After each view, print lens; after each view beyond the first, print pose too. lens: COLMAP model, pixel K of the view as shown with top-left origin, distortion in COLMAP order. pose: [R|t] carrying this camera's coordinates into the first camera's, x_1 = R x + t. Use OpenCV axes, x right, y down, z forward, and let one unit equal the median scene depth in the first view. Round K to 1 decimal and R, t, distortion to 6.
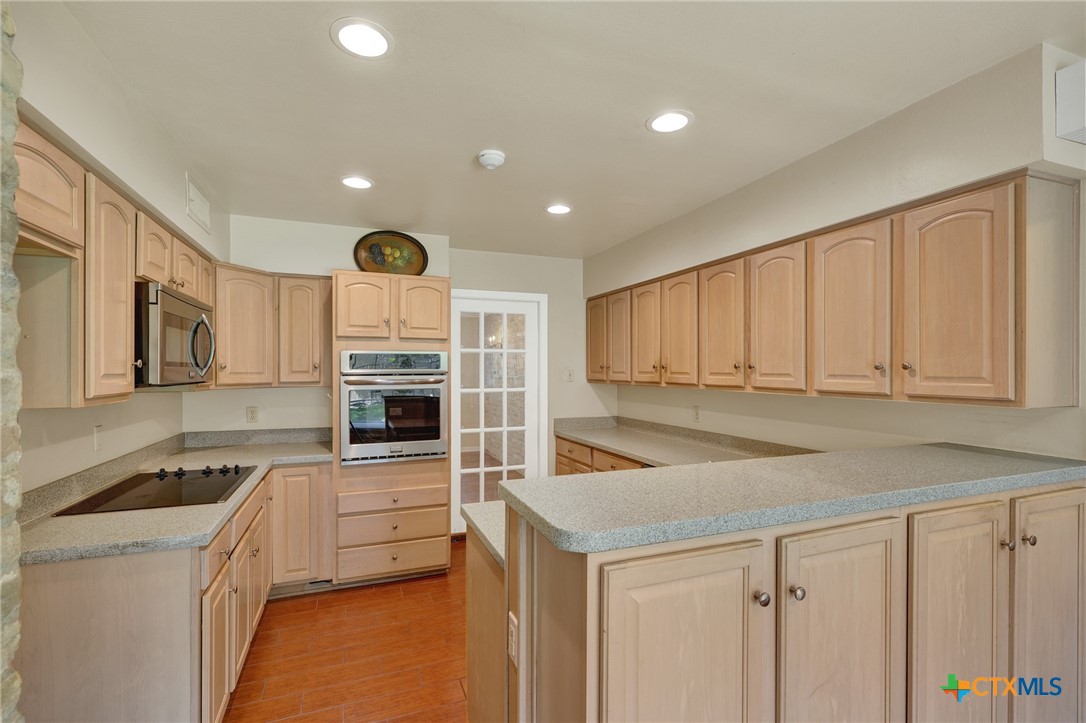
lens RADIAL K [[478.4, 0, 532.8], [0, 478.4, 363.4], [0, 0, 1]] dist [0.000144, 0.000014]
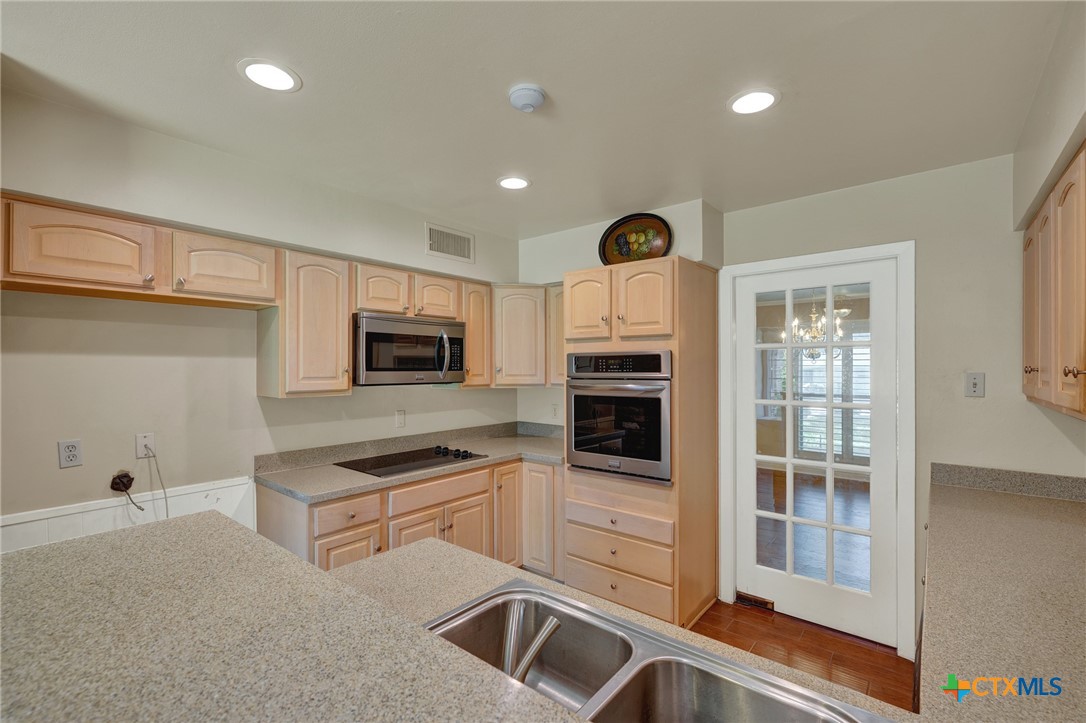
lens RADIAL K [[472.4, 0, 541.9], [0, 472.4, 365.8], [0, 0, 1]] dist [-0.003285, -0.000182]
pose [[0.490308, -0.004700, -0.871537, 0.399487], [0.011383, 0.999935, 0.001012, -0.003198], [0.871475, -0.010417, 0.490330, 0.457320]]
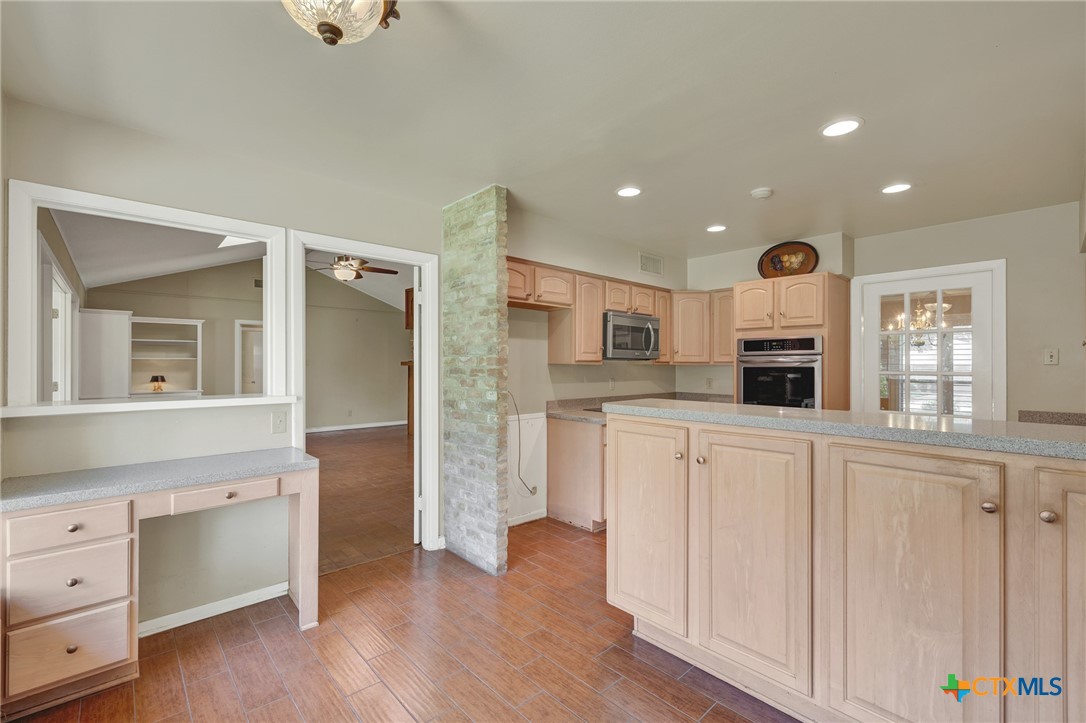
lens RADIAL K [[465.4, 0, 538.0], [0, 465.4, 360.5], [0, 0, 1]] dist [0.000187, 0.000185]
pose [[0.364418, -0.007477, -0.931206, 0.645072], [0.006185, 0.999965, -0.005608, 0.040223], [0.931215, -0.003716, 0.364451, -0.059623]]
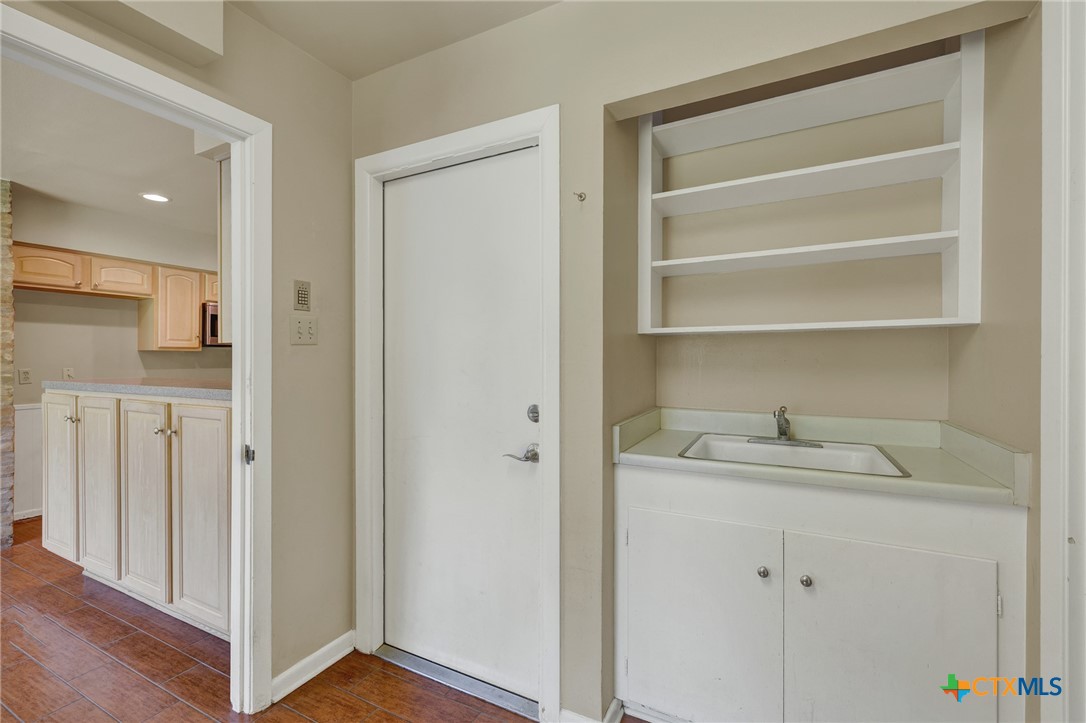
lens RADIAL K [[474.8, 0, 539.8], [0, 474.8, 354.3], [0, 0, 1]] dist [0.000381, -0.000087]
pose [[0.664929, -0.006159, -0.746881, 1.236948], [0.008644, 0.999962, -0.000551, 0.063730], [0.746857, -0.006089, 0.664957, 0.384650]]
